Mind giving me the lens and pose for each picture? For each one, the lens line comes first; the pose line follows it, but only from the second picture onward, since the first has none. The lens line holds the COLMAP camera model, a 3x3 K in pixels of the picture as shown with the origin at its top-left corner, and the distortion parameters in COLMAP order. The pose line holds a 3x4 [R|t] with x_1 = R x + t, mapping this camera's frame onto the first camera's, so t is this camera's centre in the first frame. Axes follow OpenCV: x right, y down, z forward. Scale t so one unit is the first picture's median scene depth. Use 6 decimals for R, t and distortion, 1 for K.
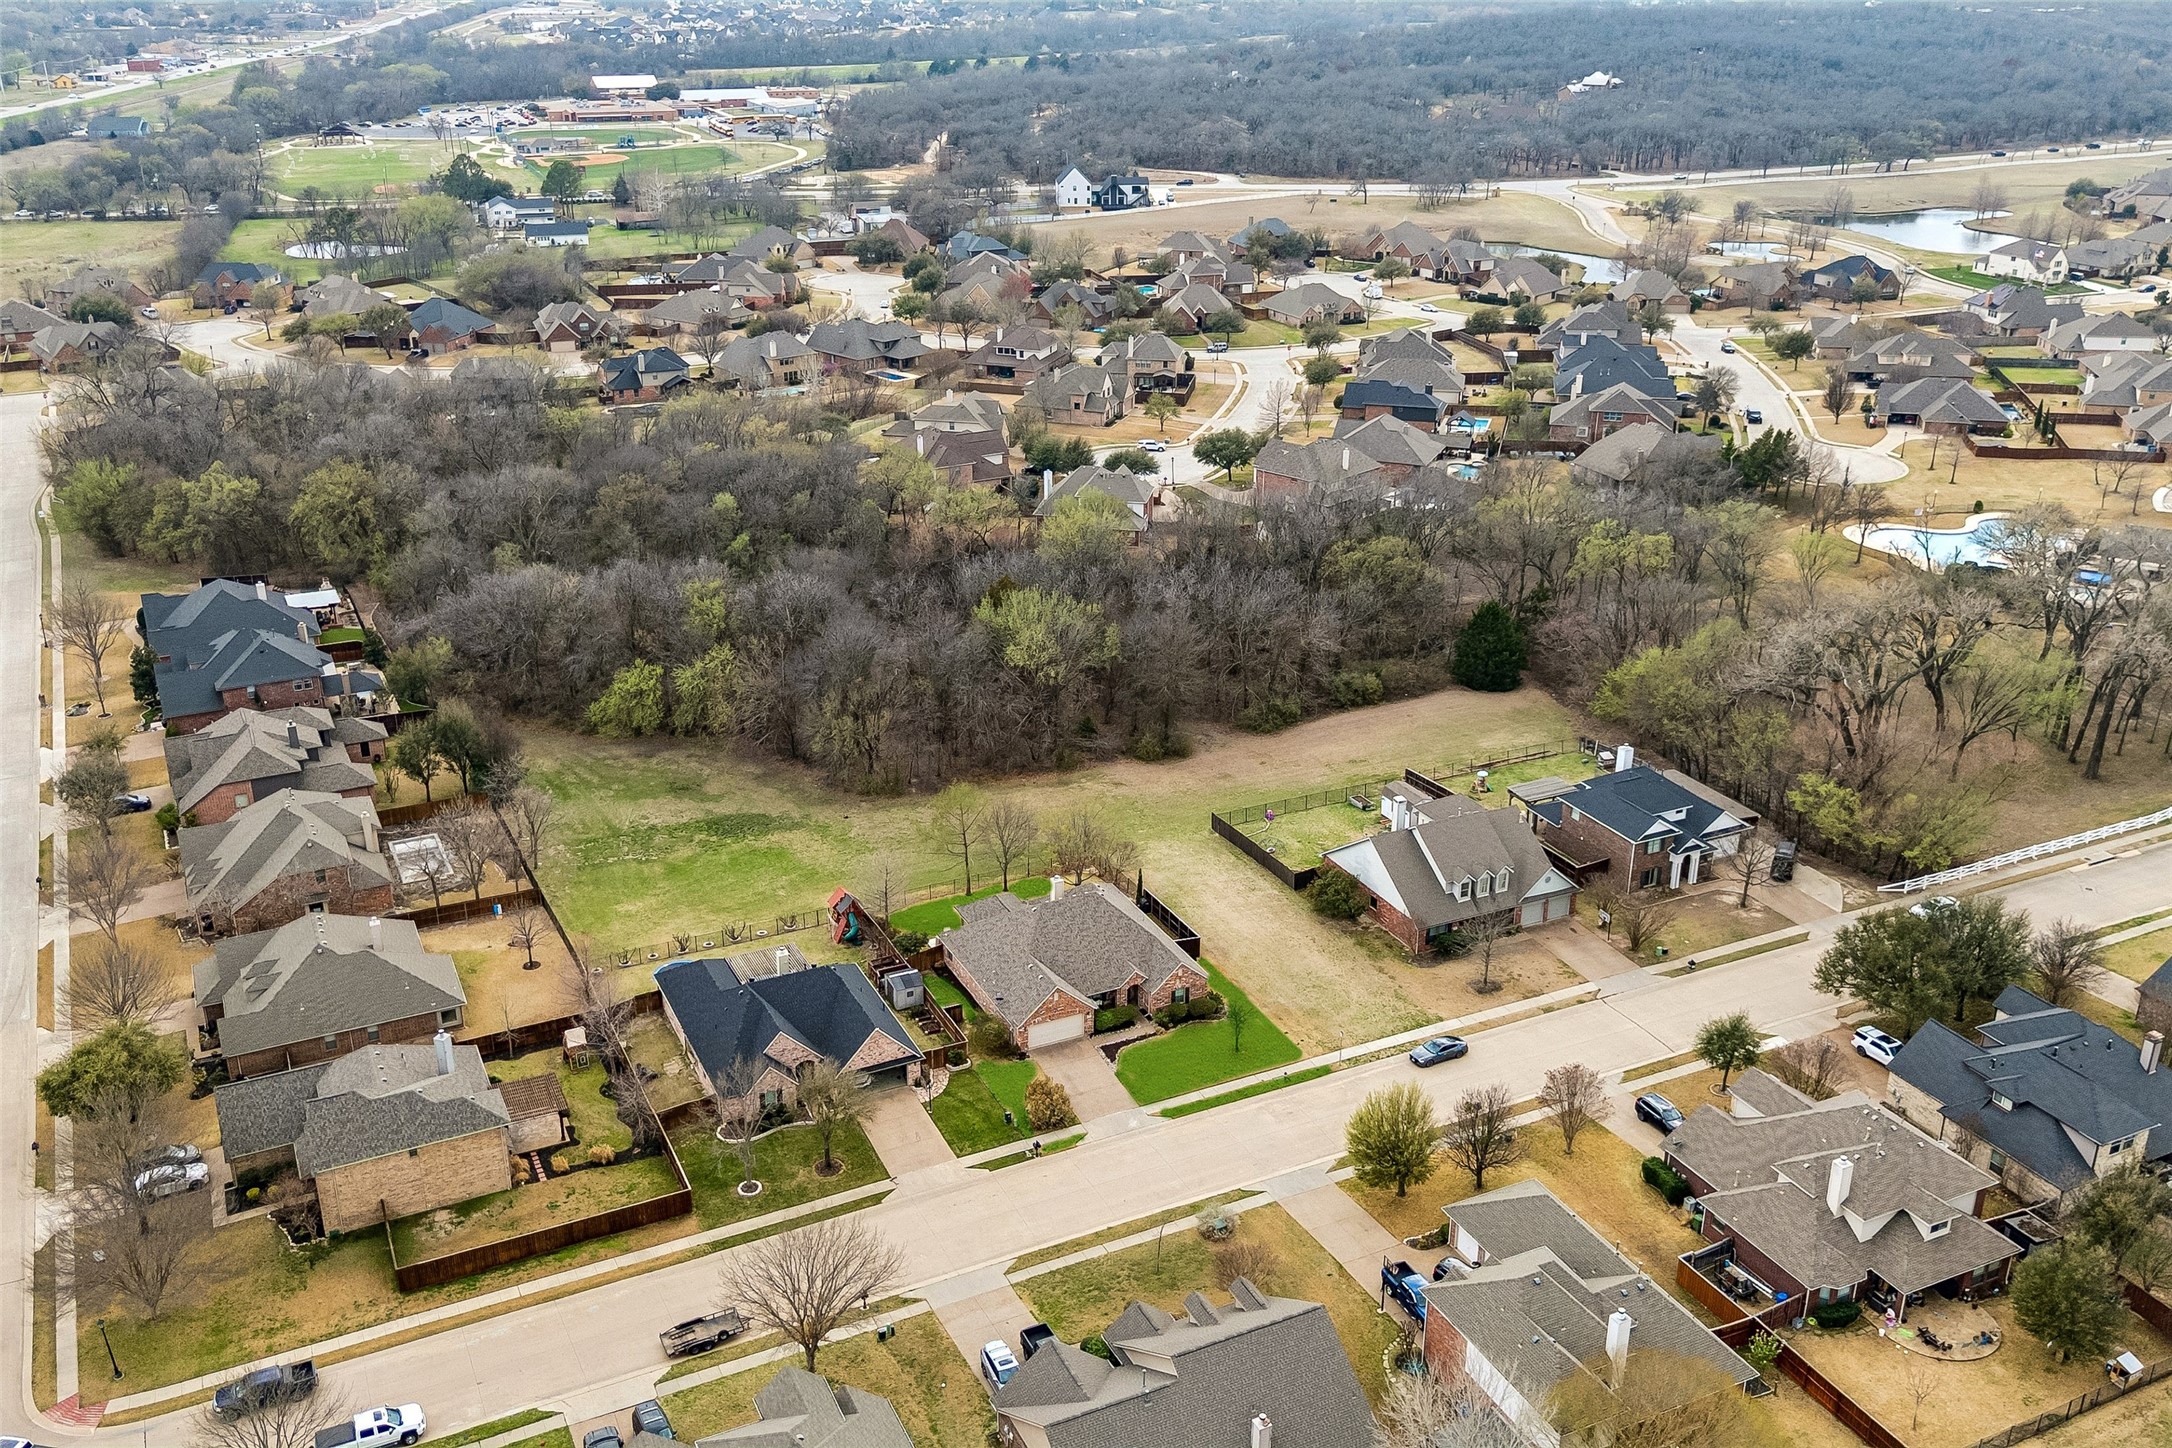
lens RADIAL K [[1885.2, 0, 1086.0], [0, 1885.2, 724.0], [0, 0, 1]] dist [0.086340, -0.126863]
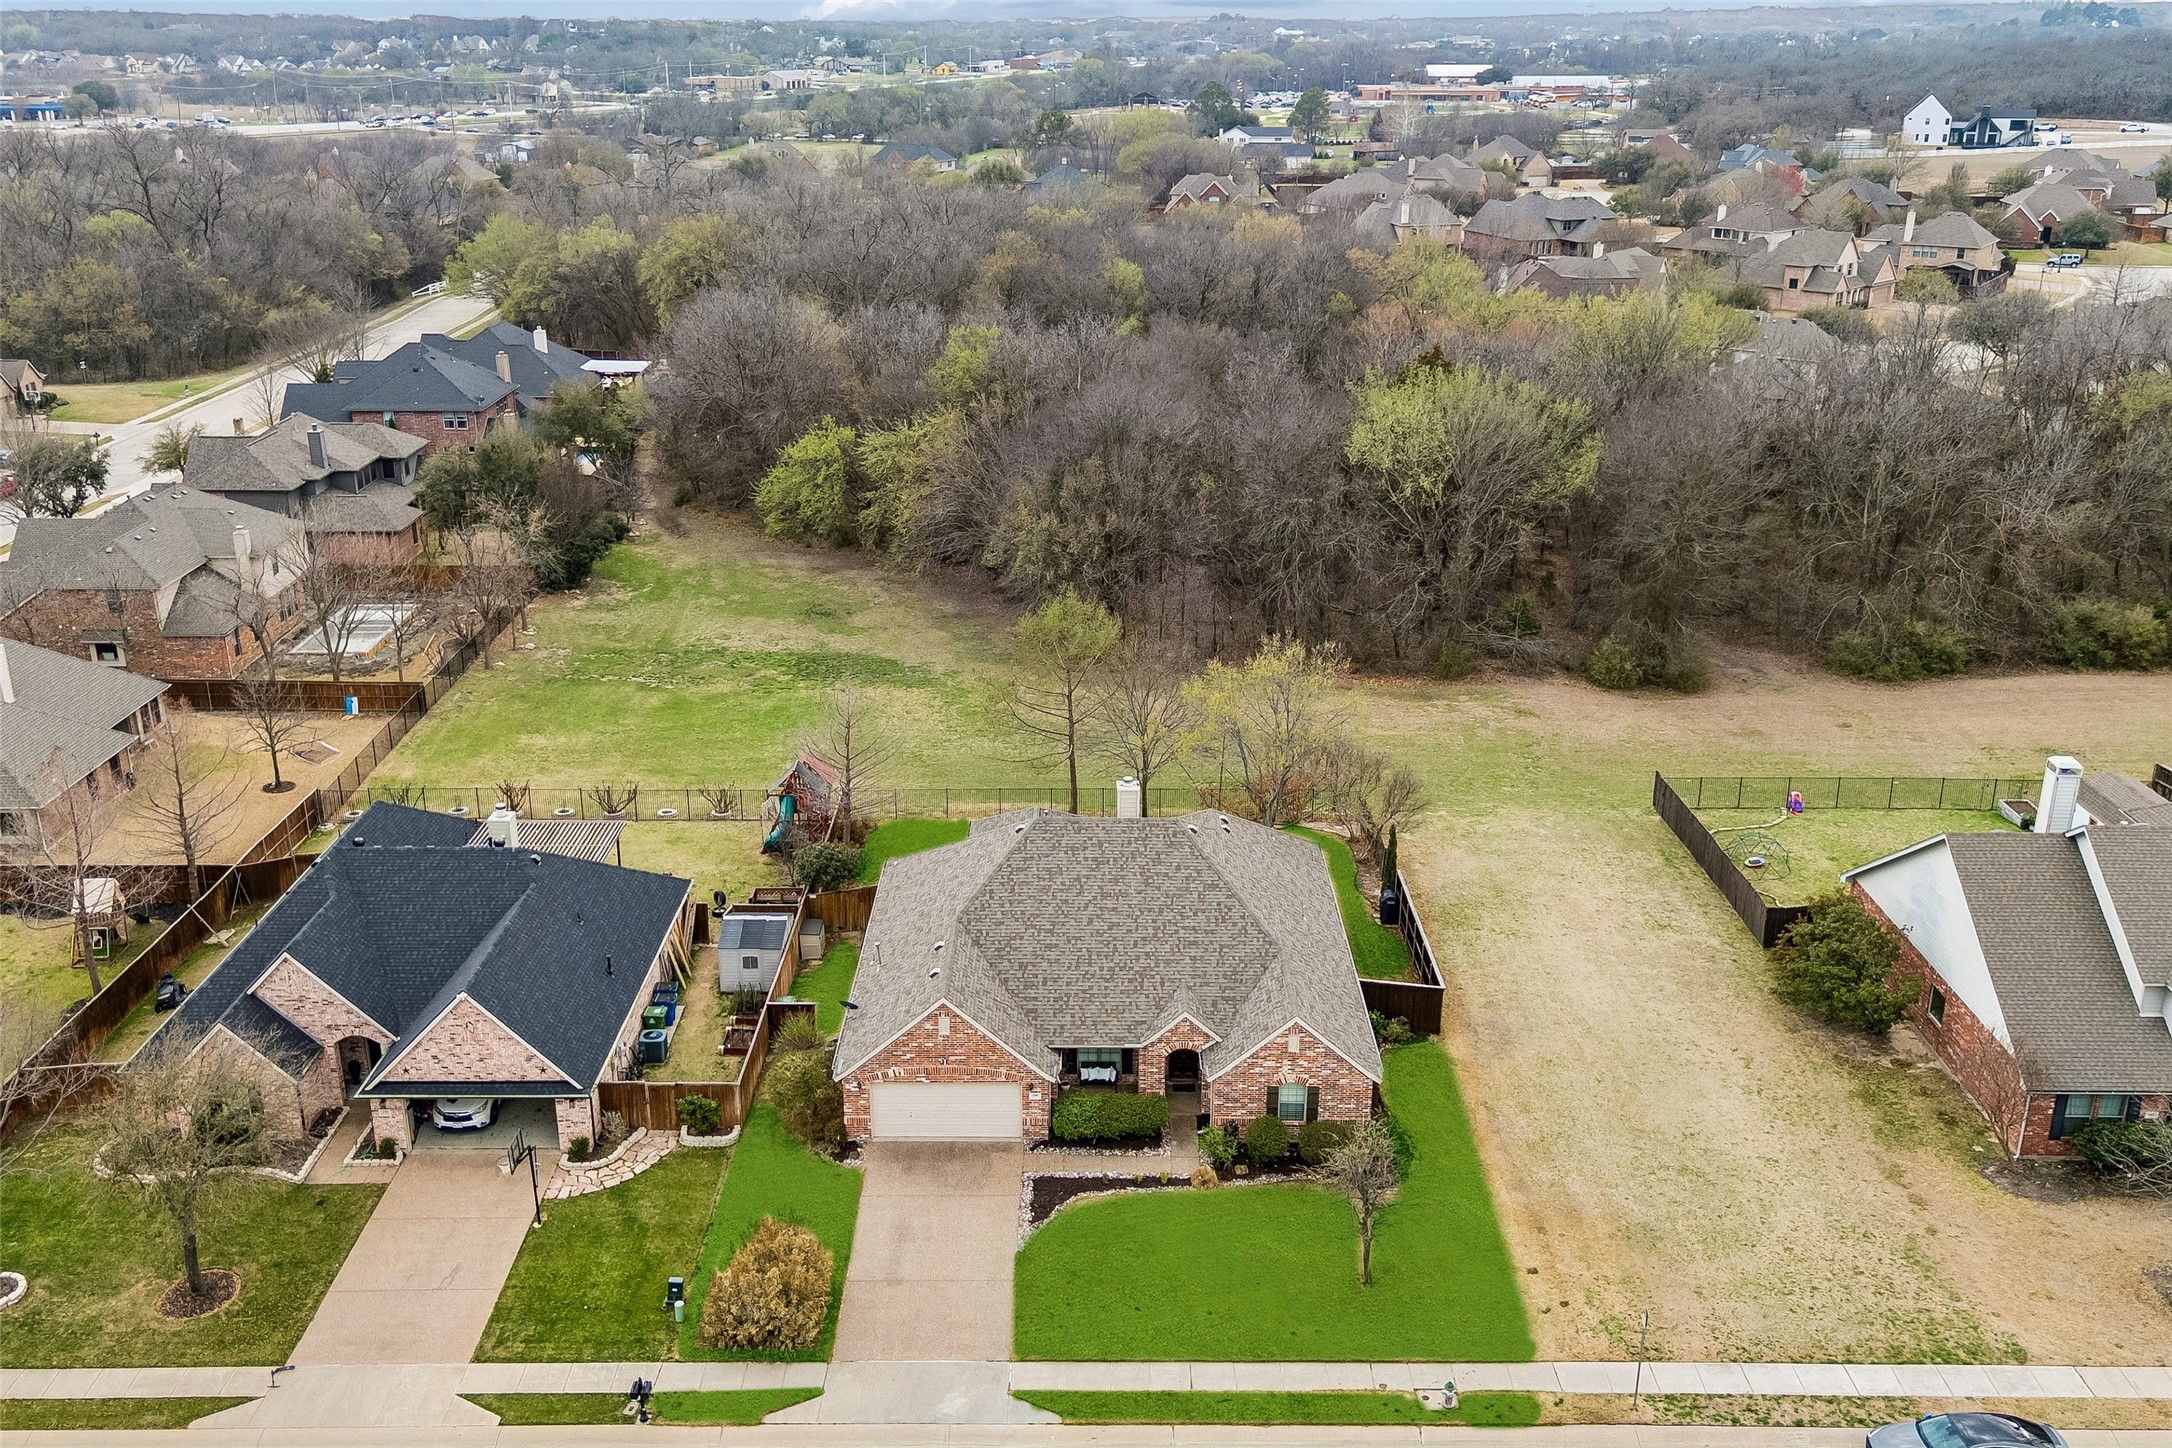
lens RADIAL K [[1885.2, 0, 1086.0], [0, 1885.2, 724.0], [0, 0, 1]] dist [0.086340, -0.126863]
pose [[0.898301, 0.151063, -0.412596, 0.151915], [-0.167713, 0.985827, -0.004206, 0.070160], [0.406113, 0.072976, 0.910904, 0.578743]]
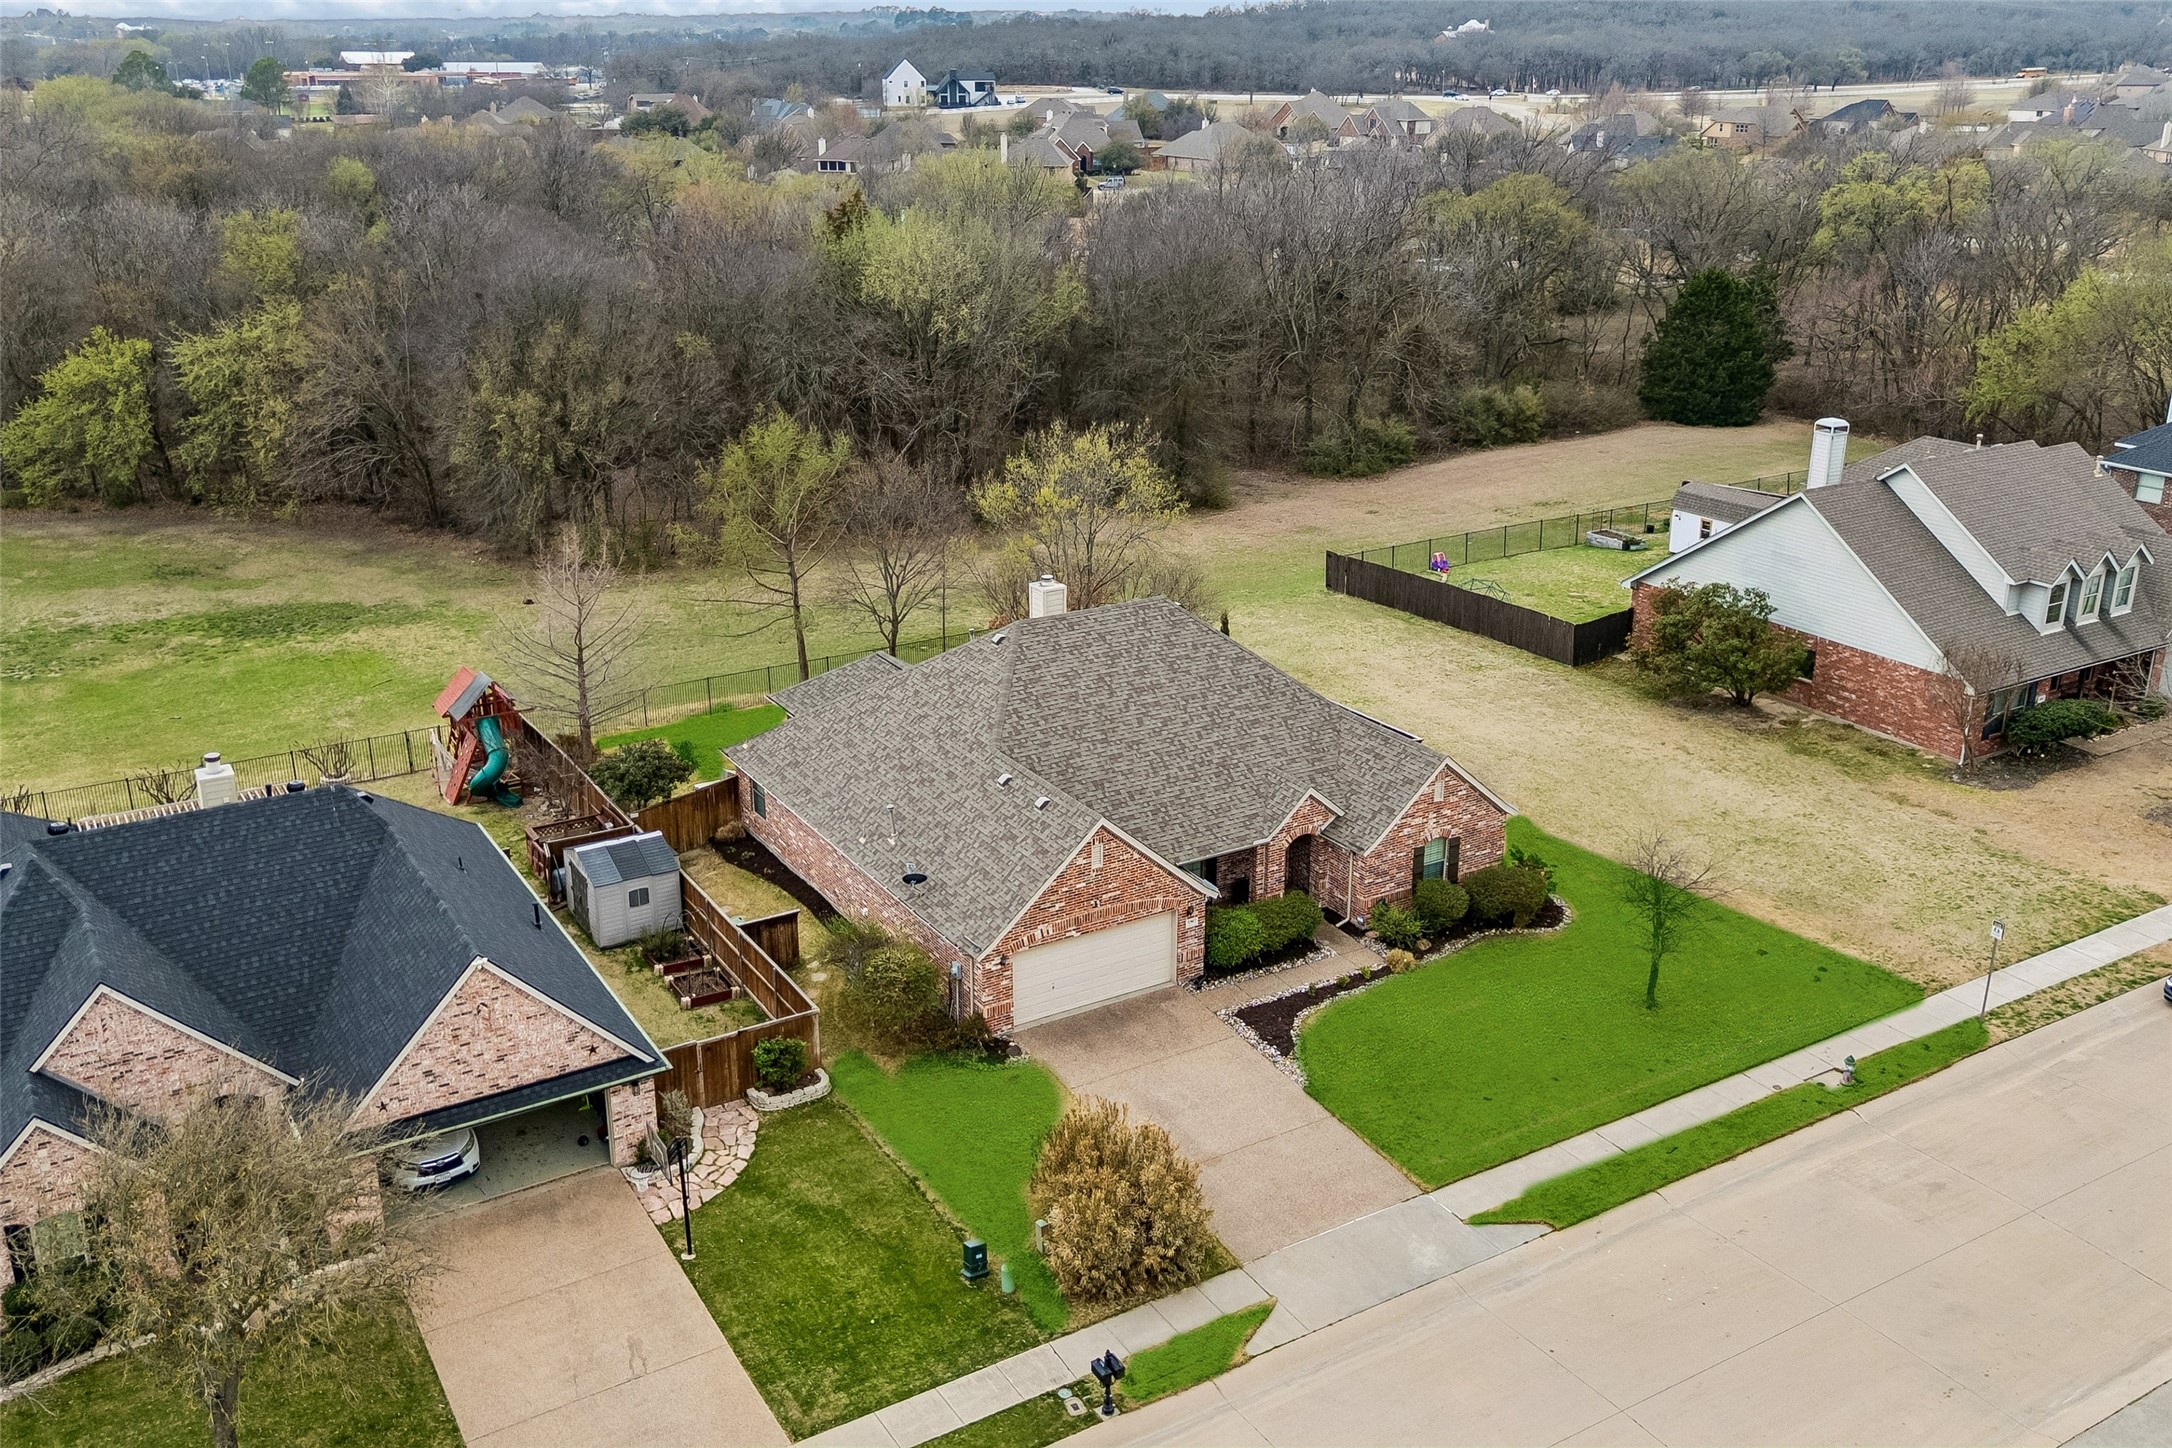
lens RADIAL K [[1885.2, 0, 1086.0], [0, 1885.2, 724.0], [0, 0, 1]] dist [0.086340, -0.126863]
pose [[0.995352, -0.035202, 0.089638, -0.040619], [0.039288, 0.998248, -0.044234, 0.123193], [-0.087924, 0.047551, 0.994992, 0.620559]]
